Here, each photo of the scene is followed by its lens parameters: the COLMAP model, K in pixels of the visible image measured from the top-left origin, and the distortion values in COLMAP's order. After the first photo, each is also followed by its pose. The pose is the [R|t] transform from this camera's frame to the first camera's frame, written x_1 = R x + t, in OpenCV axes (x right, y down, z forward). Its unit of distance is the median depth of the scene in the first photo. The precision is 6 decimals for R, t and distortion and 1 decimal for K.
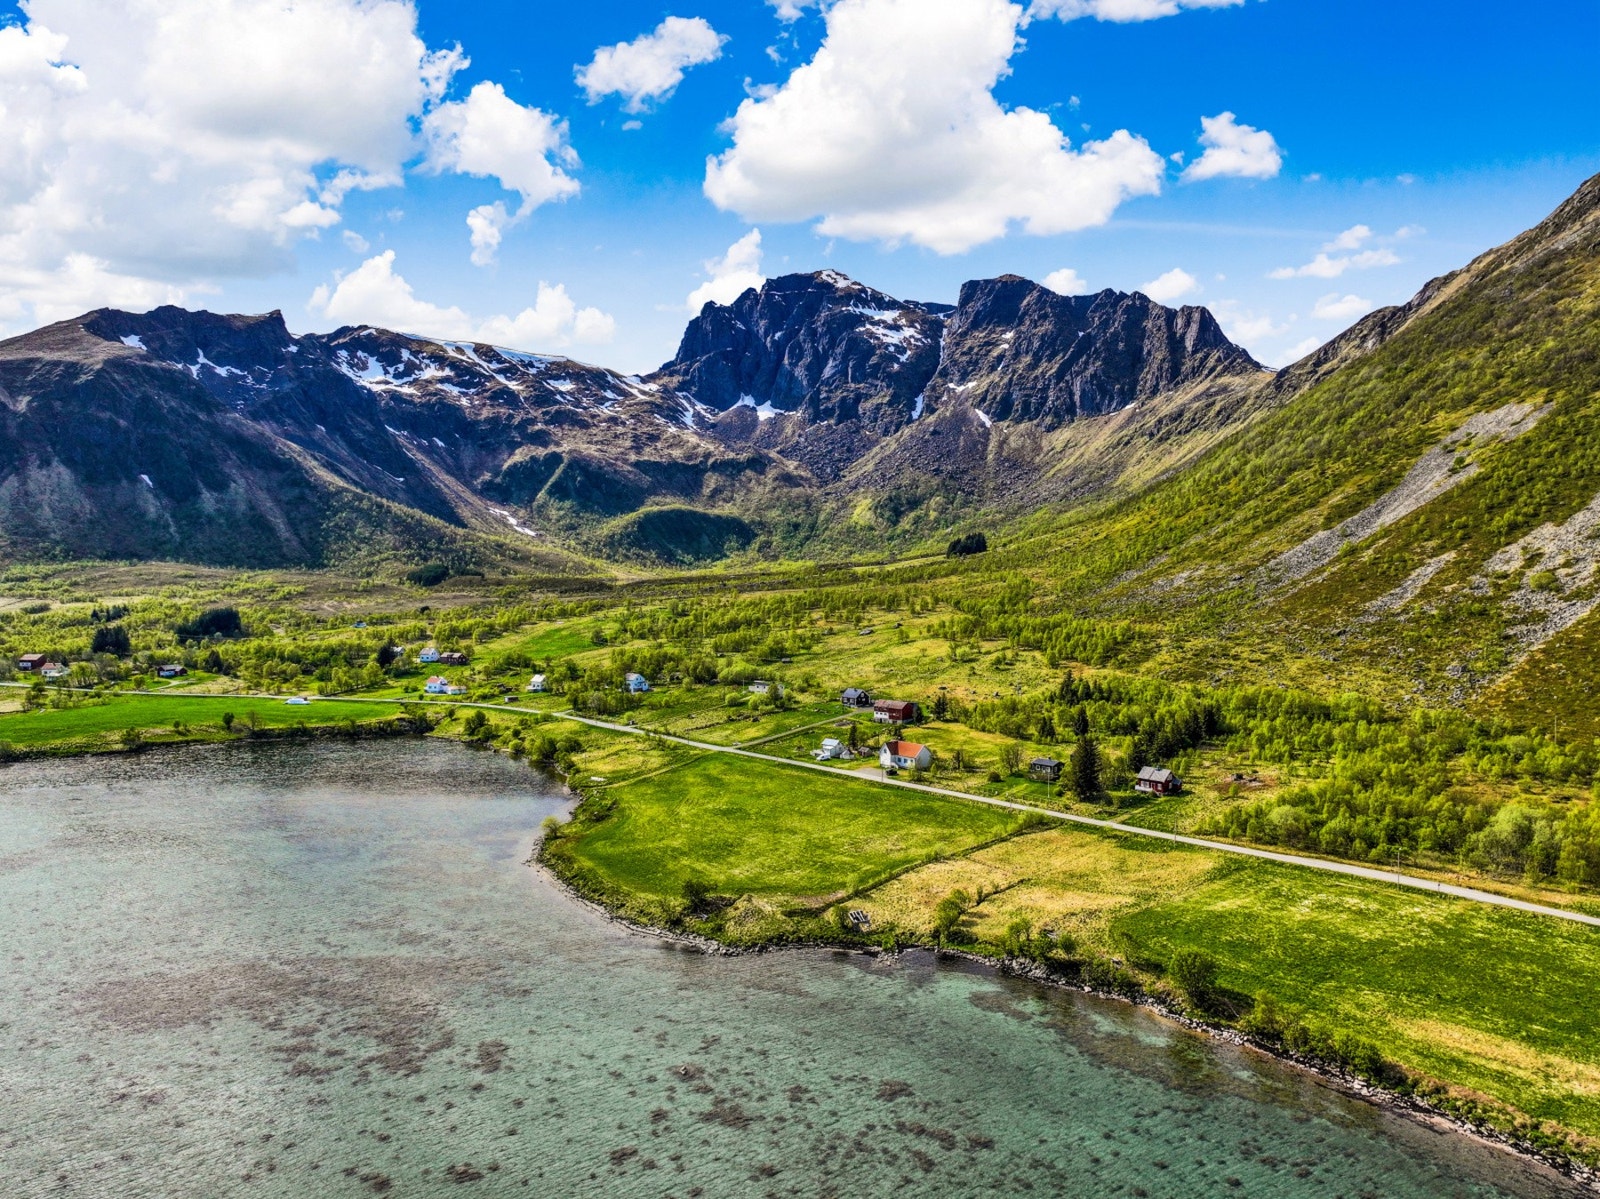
lens RADIAL K [[1120.8, 0, 814.2], [0, 1120.8, 606.6], [0, 0, 1]] dist [0.003593, 0.010436]
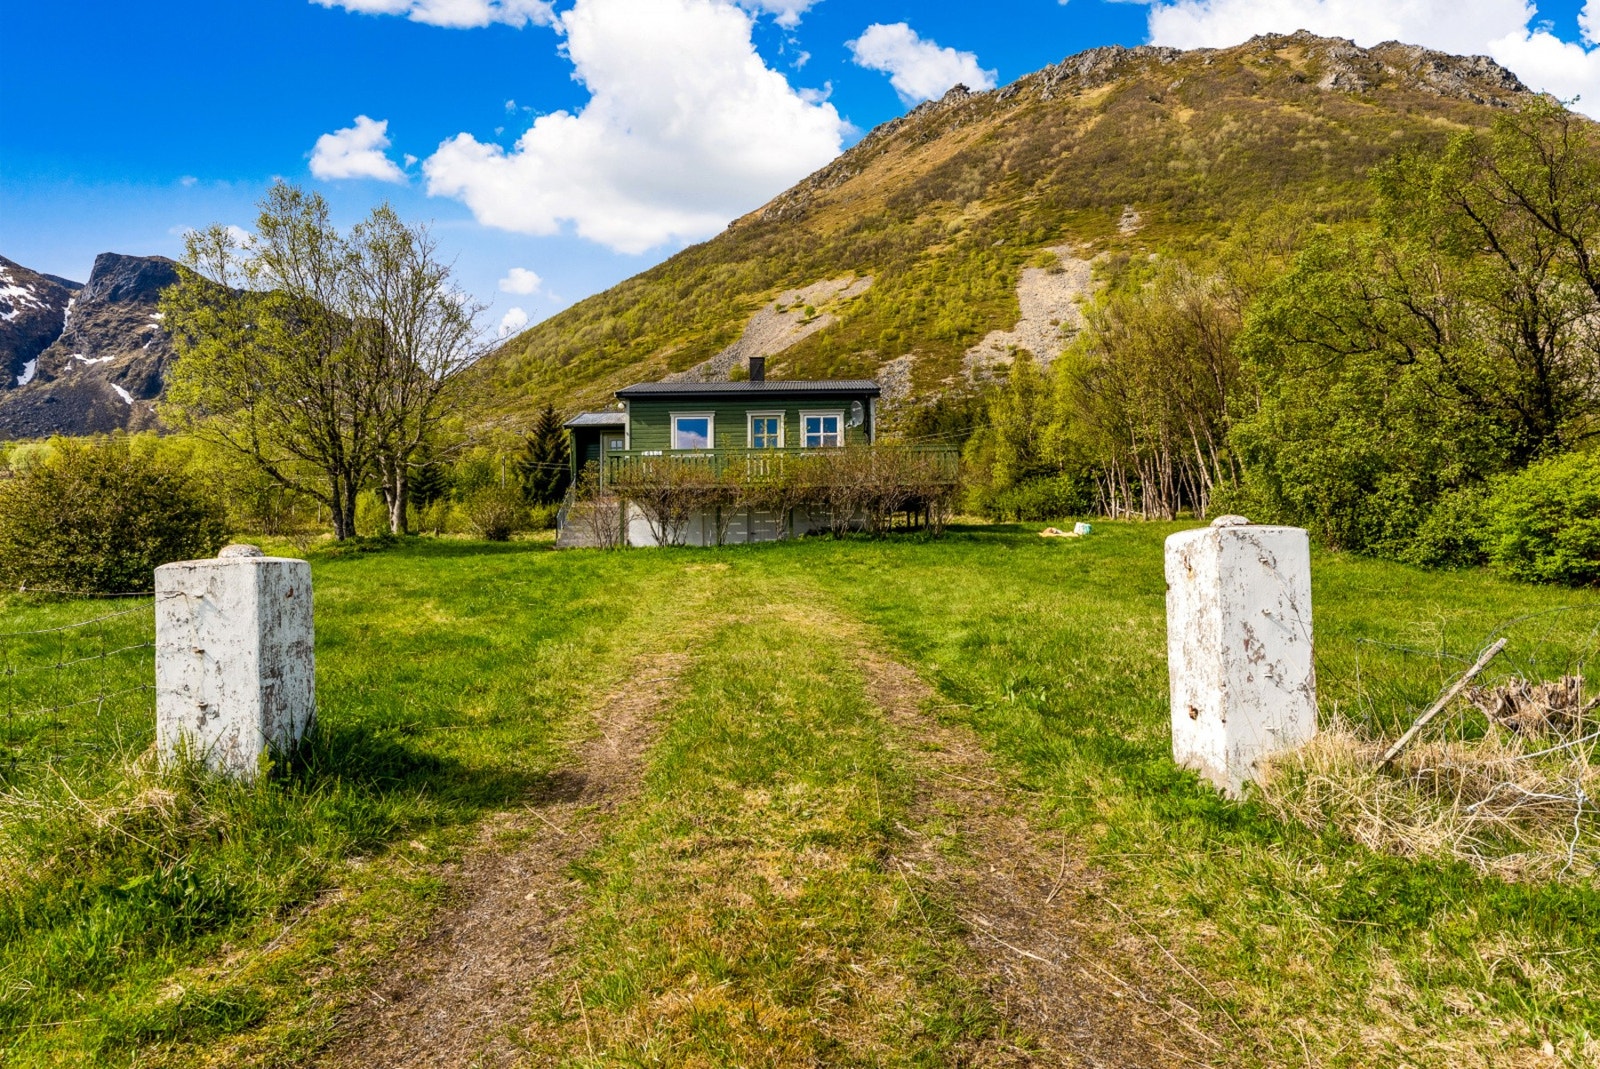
lens RADIAL K [[852.0, 0, 803.1], [0, 852.0, 535.9], [0, 0, 1]] dist [-0.004342, 0.001179]
pose [[0.677499, 0.034037, 0.734736, 0.023732], [0.036732, 0.996117, -0.080016, 0.024800], [-0.734606, 0.081200, 0.673618, 0.147643]]
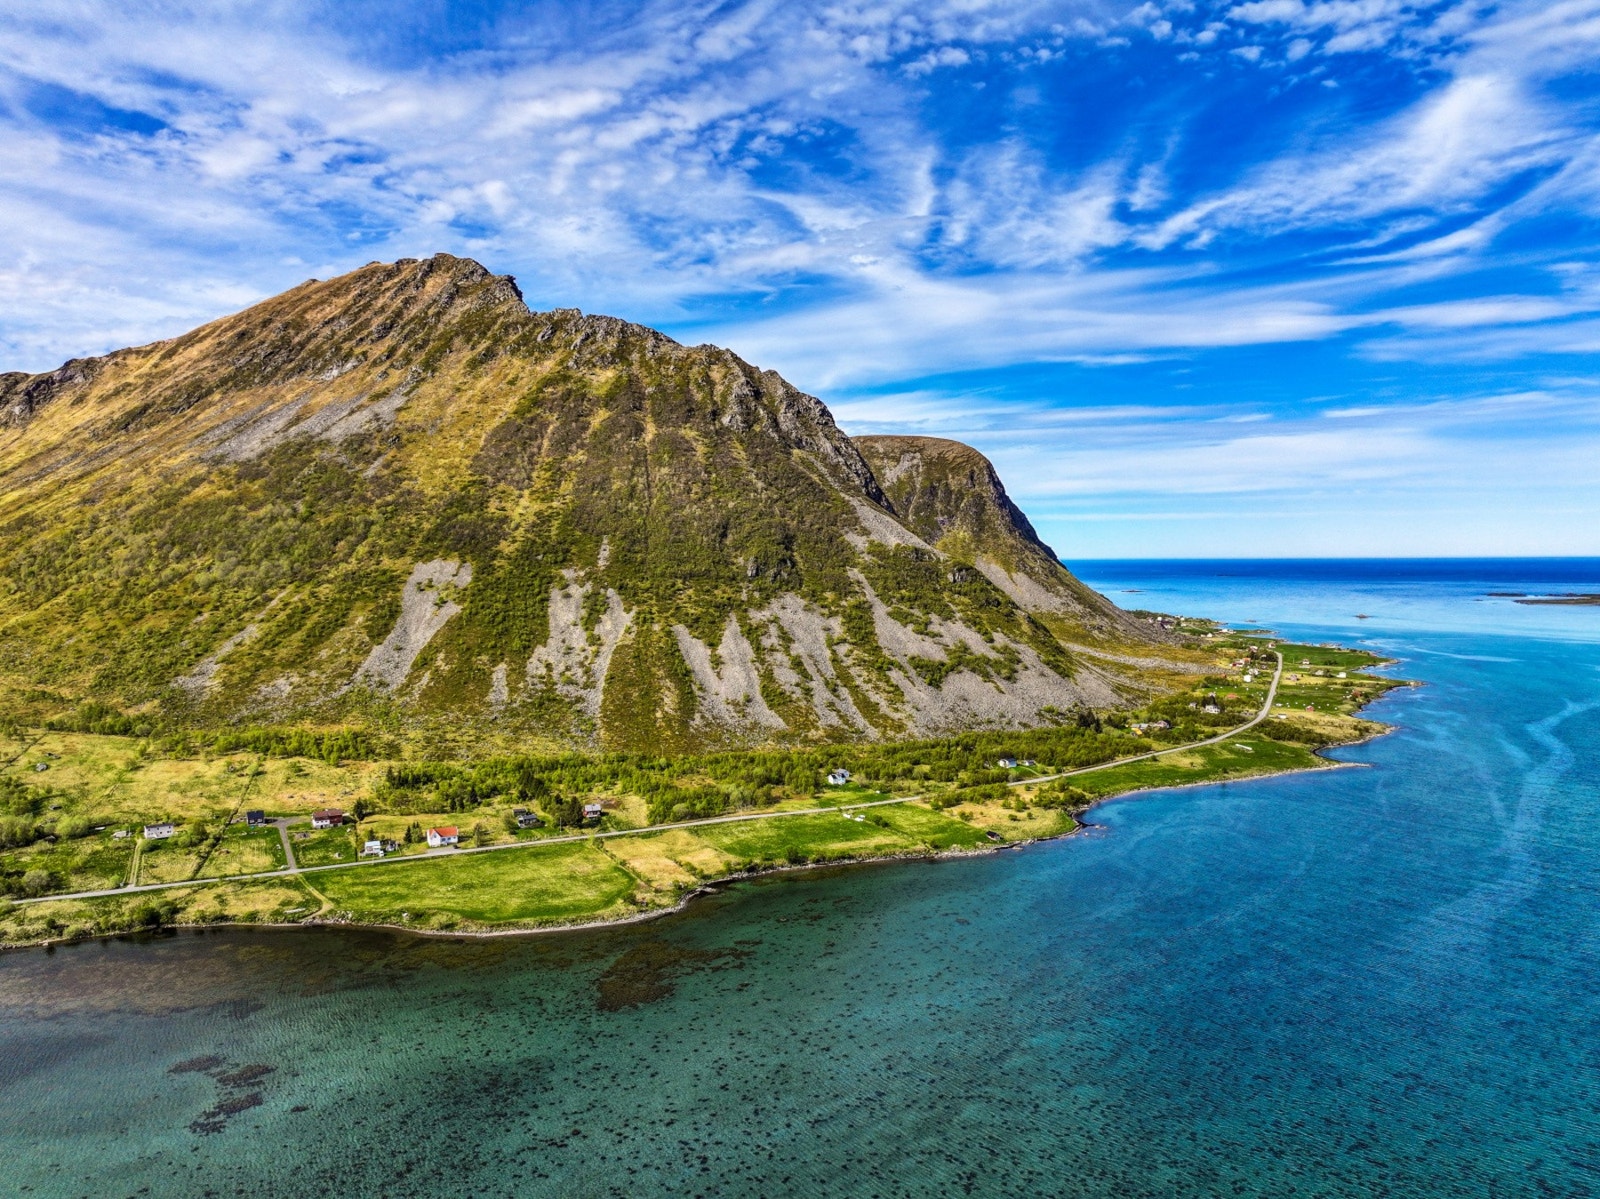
lens RADIAL K [[1120.8, 0, 791.1], [0, 1120.8, 589.3], [0, 0, 1]] dist [0.003593, 0.010436]
pose [[0.285998, -0.030051, 0.957759, -0.223624], [0.041613, 0.998955, 0.018918, -0.039662], [-0.957326, 0.034445, 0.286949, 0.006658]]
